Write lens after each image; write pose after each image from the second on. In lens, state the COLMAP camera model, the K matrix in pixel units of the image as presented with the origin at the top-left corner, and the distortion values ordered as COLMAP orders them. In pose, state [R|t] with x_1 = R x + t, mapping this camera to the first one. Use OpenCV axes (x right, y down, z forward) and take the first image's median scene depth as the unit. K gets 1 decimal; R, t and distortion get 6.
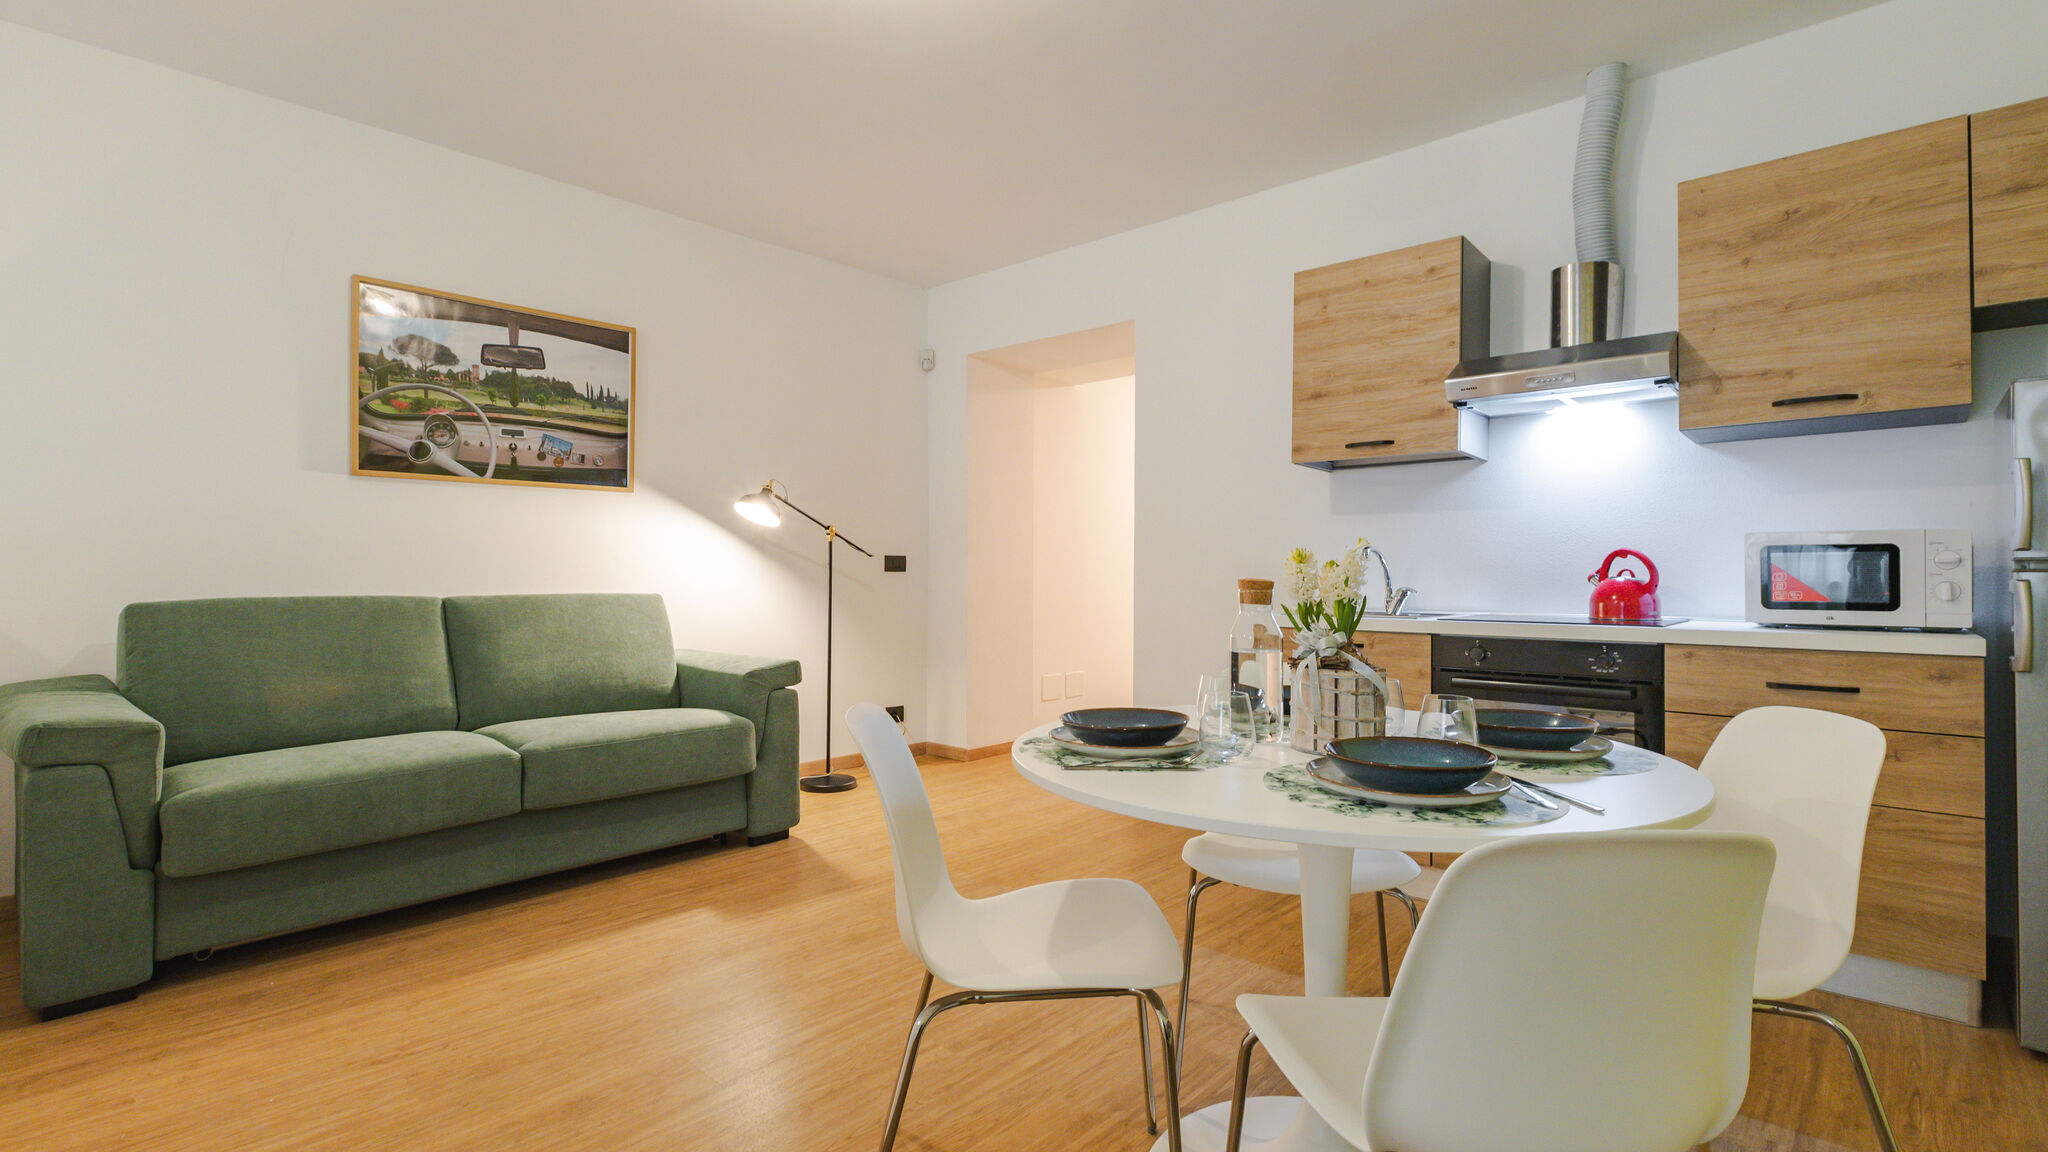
lens RADIAL K [[924.8, 0, 1020.4], [0, 924.8, 558.1], [0, 0, 1]] dist [-0.000550, -0.000469]
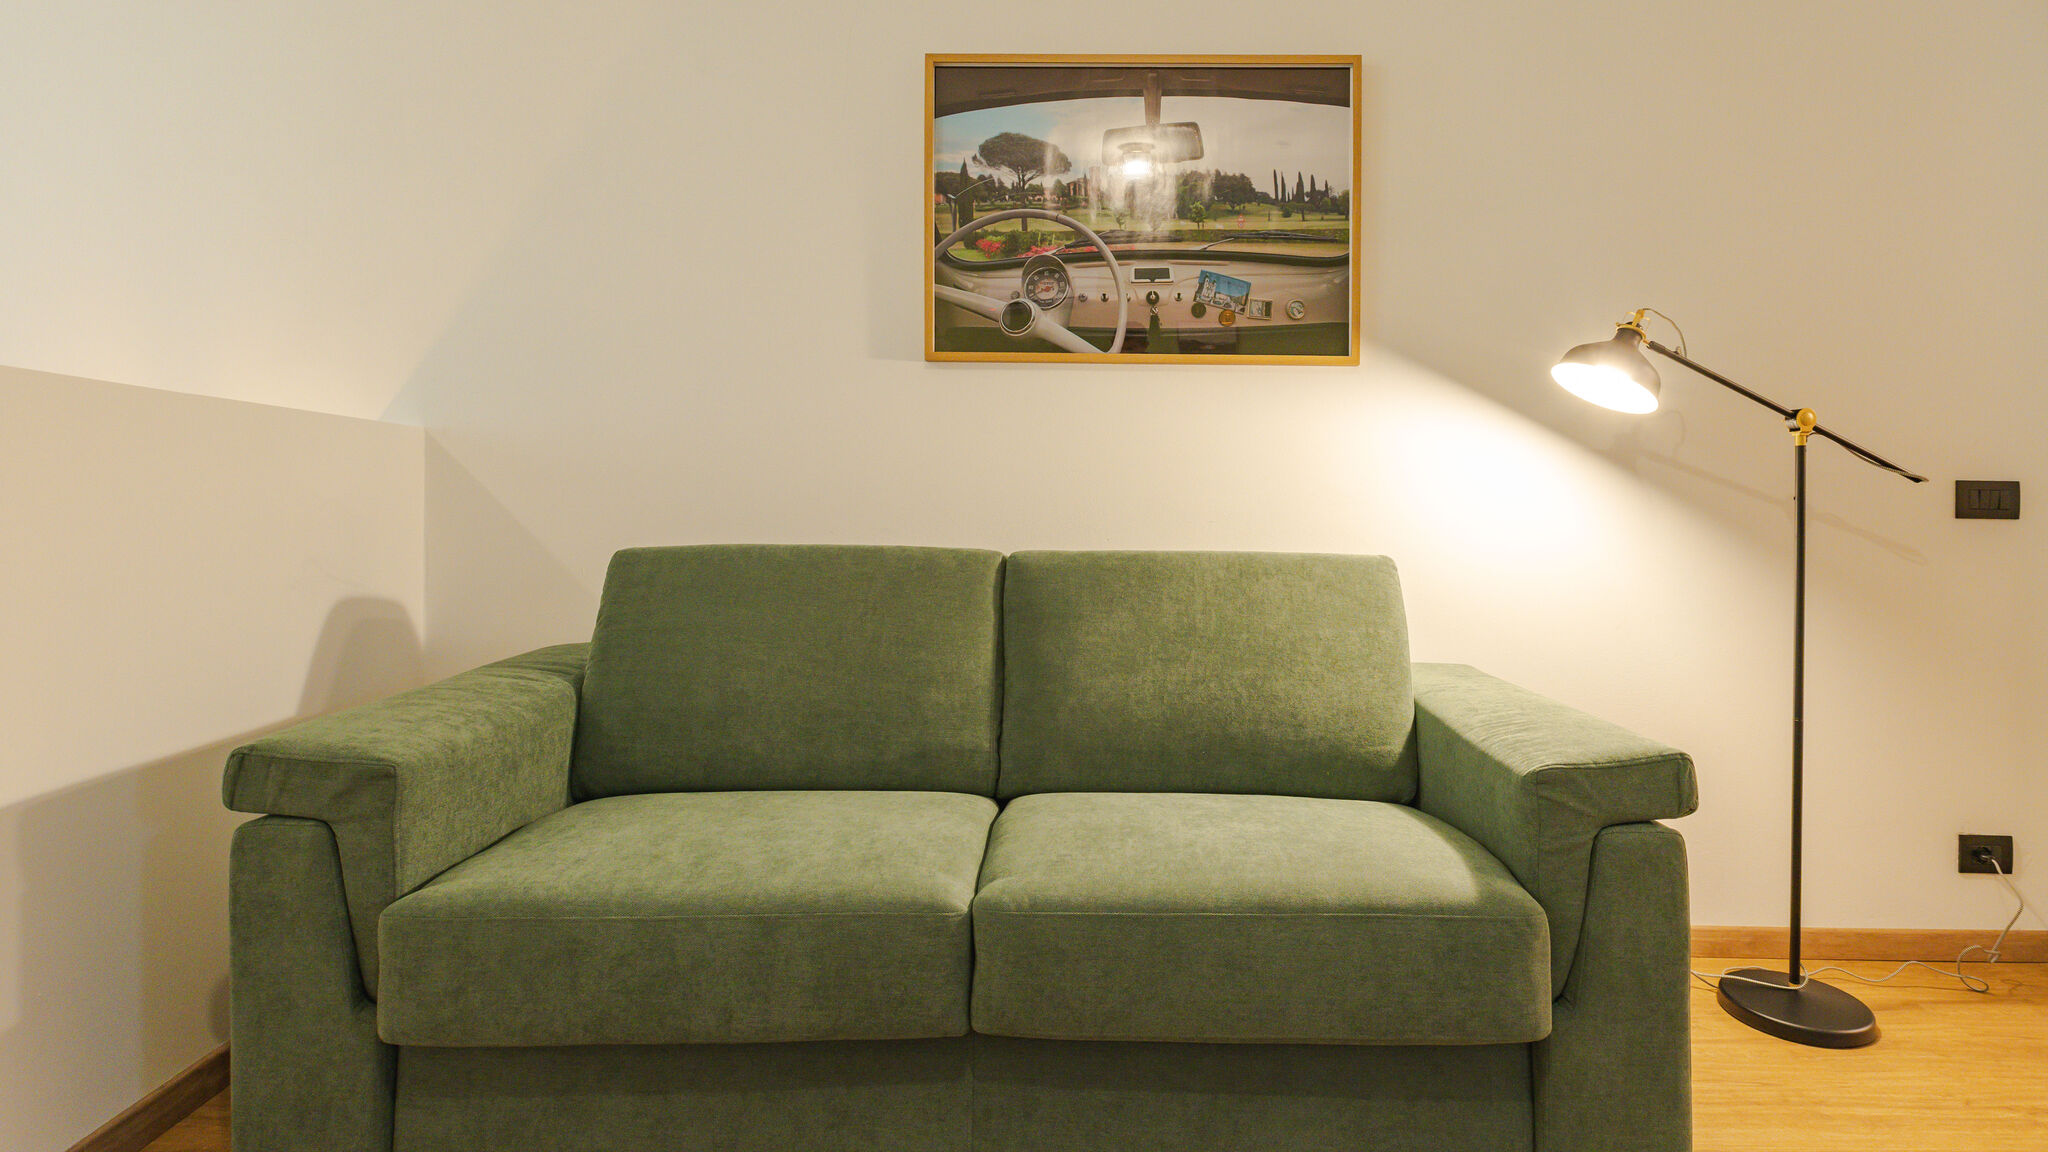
lens RADIAL K [[1122.5, 0, 1022.9], [0, 1122.5, 497.7], [0, 0, 1]] dist [-0.000013, -0.000529]
pose [[0.681719, -0.002362, -0.731610, -0.087821], [0.000103, 0.999995, -0.003132, 0.009362], [0.731614, 0.002060, 0.681716, 0.477026]]
